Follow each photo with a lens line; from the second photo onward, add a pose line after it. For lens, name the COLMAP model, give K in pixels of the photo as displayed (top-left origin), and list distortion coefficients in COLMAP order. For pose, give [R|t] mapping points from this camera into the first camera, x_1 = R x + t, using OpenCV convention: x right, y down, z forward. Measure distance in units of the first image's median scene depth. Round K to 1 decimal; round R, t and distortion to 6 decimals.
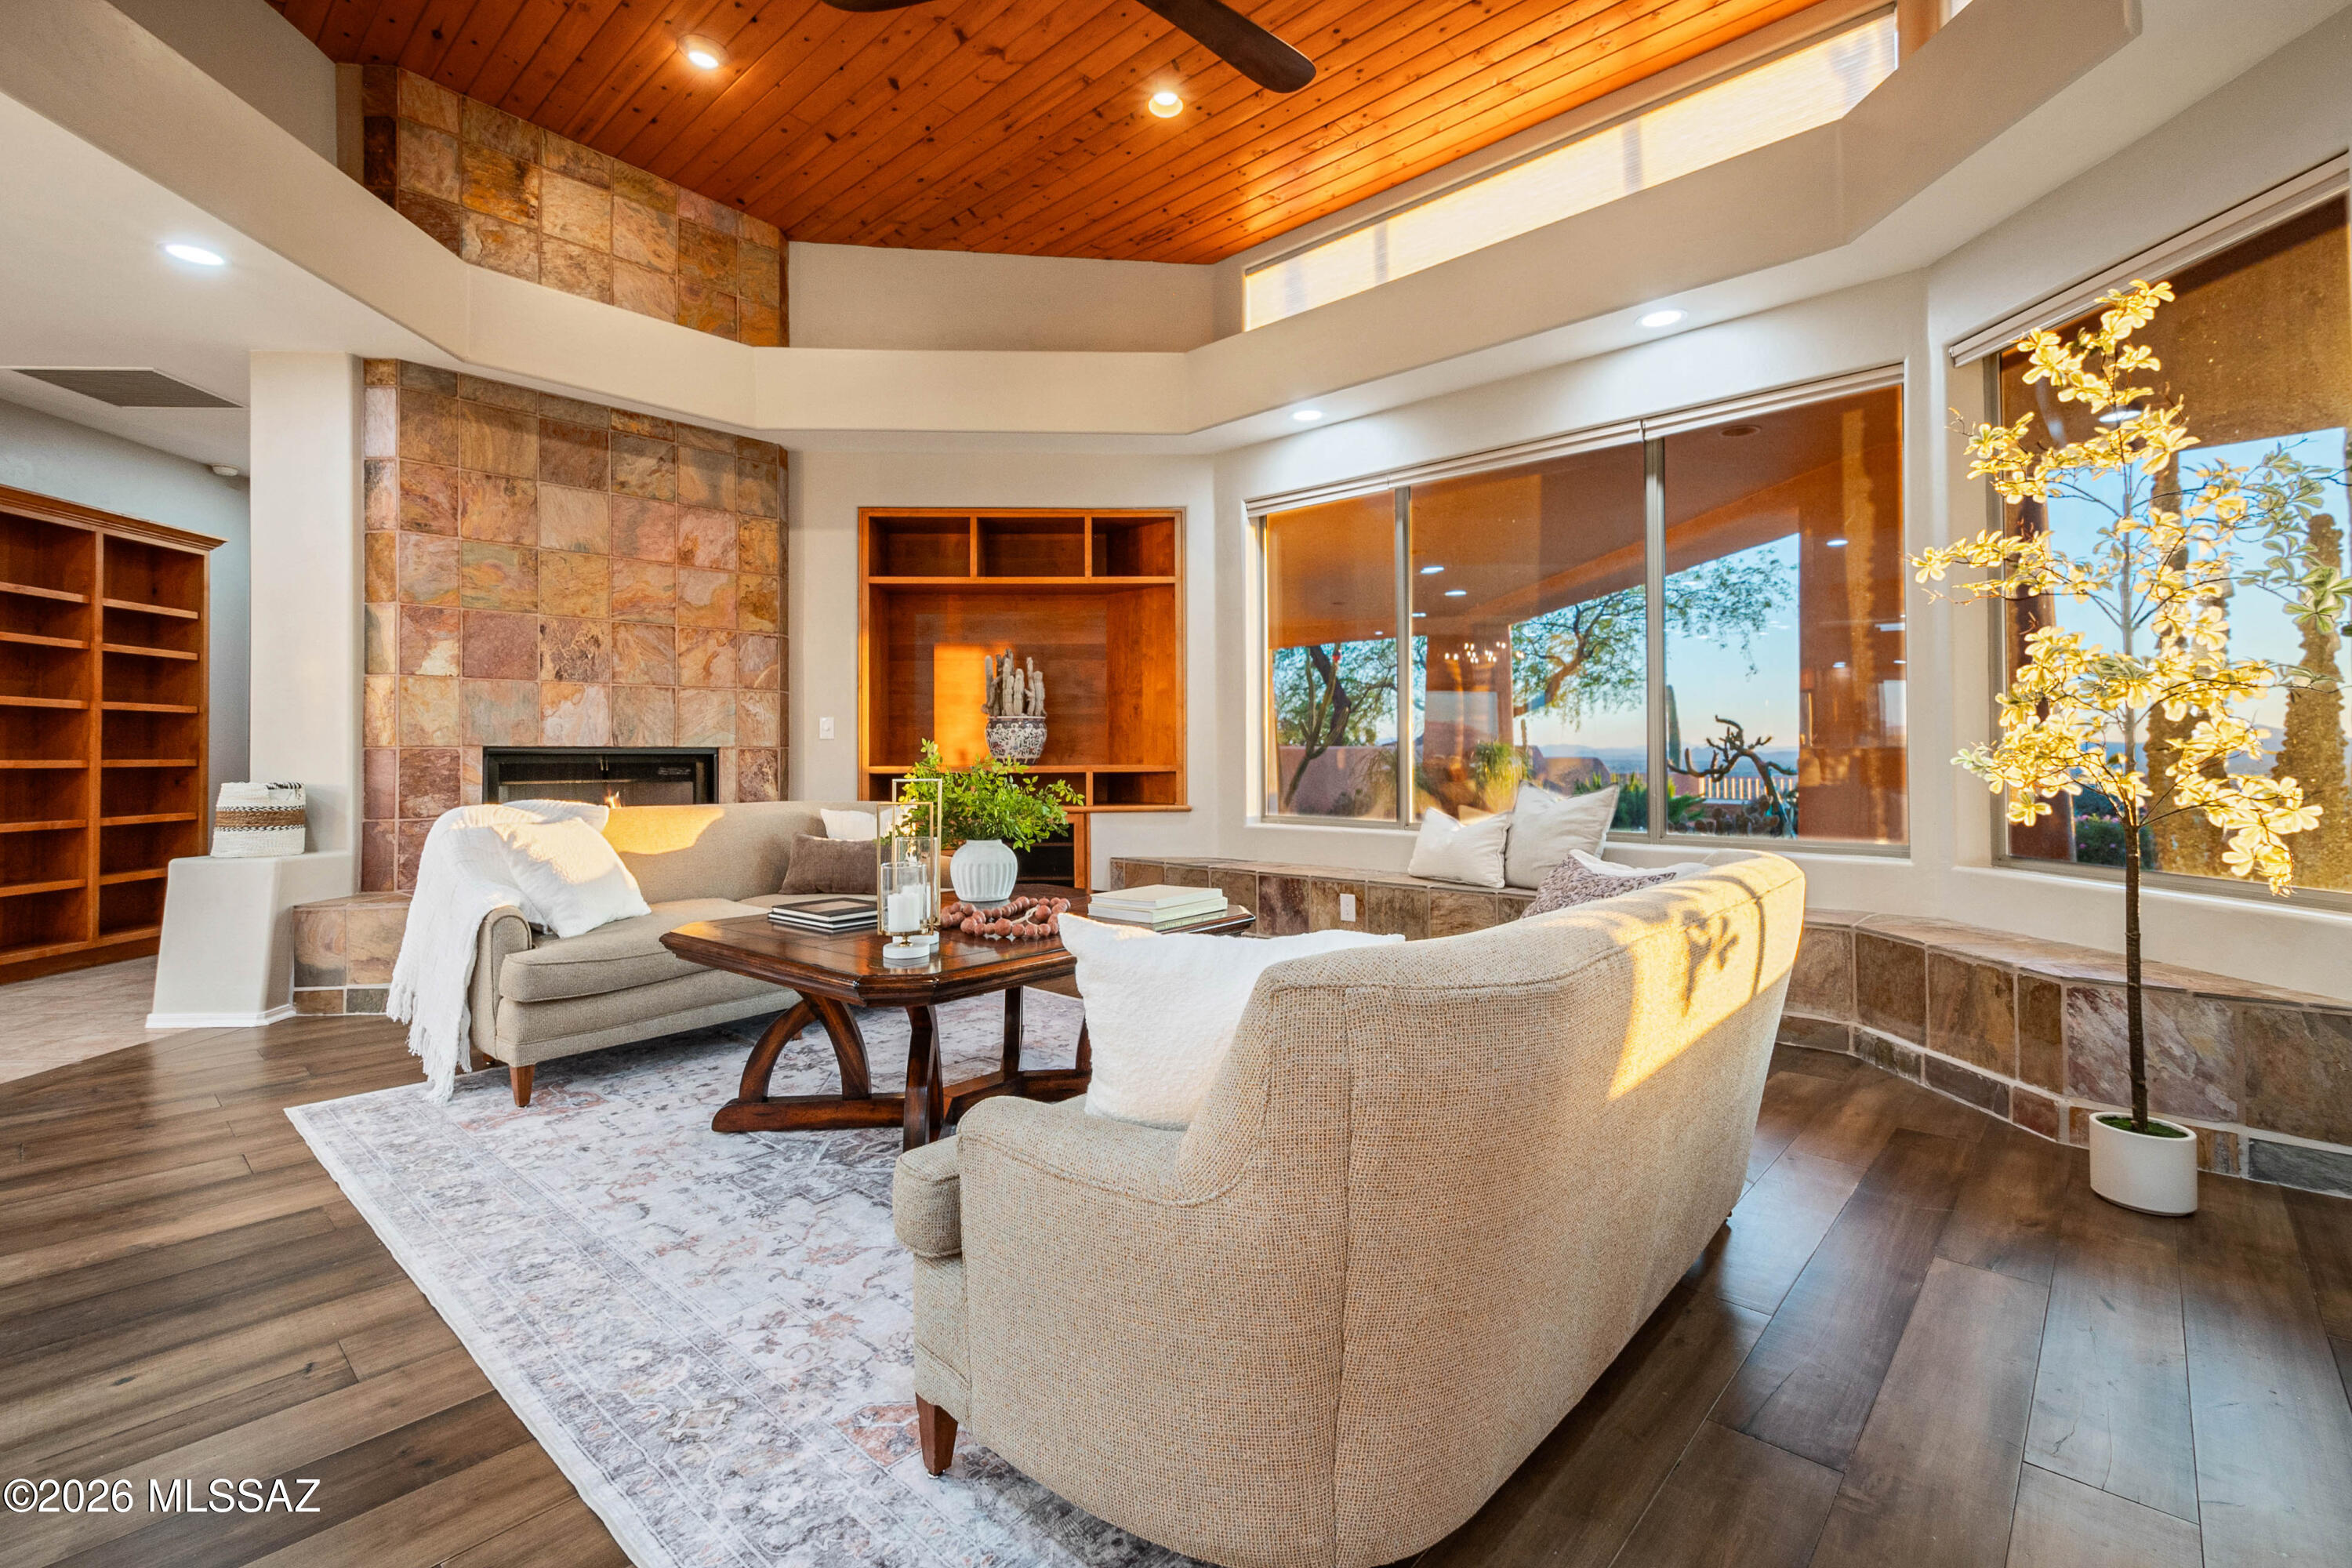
lens RADIAL K [[1026.0, 0, 1179.9], [0, 1026.0, 755.0], [0, 0, 1]] dist [0.001724, -0.000031]
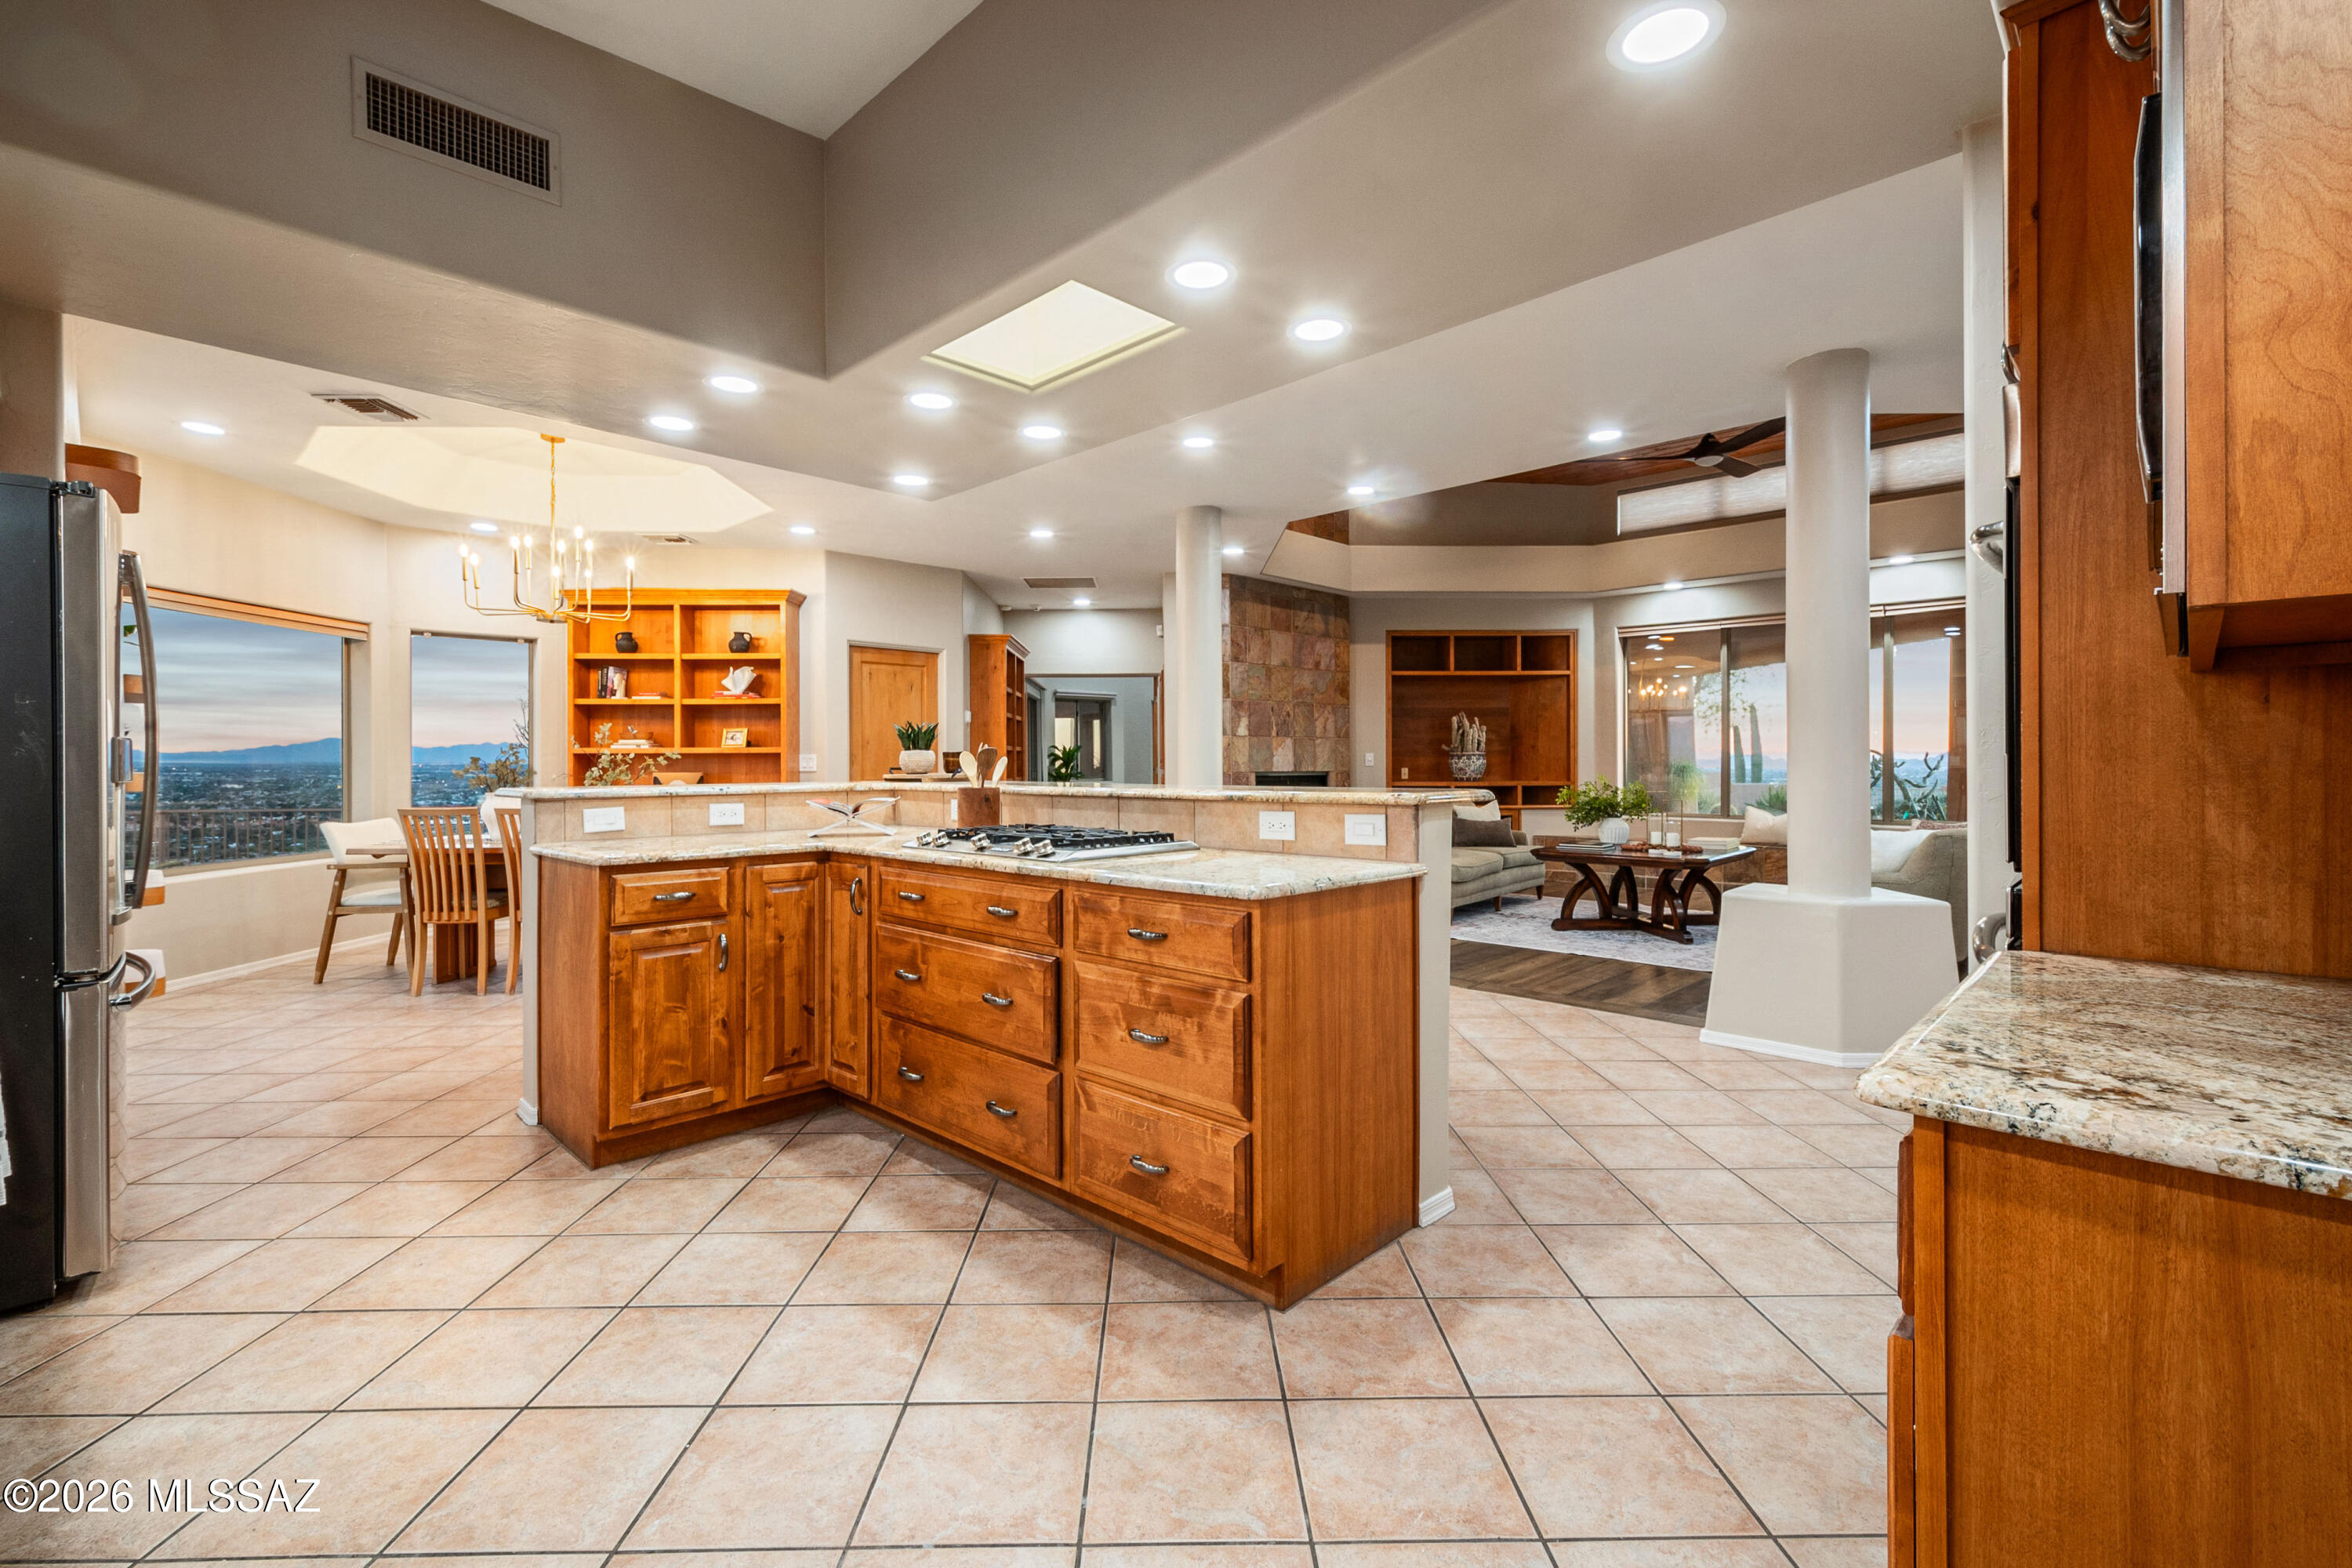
lens RADIAL K [[1026.0, 0, 1179.9], [0, 1026.0, 755.0], [0, 0, 1]] dist [0.001724, -0.000031]
pose [[0.999536, 0.001775, -0.030419, -0.665518], [-0.001929, 0.999985, -0.005040, -0.026081], [0.030410, 0.005096, 0.999525, -0.801303]]
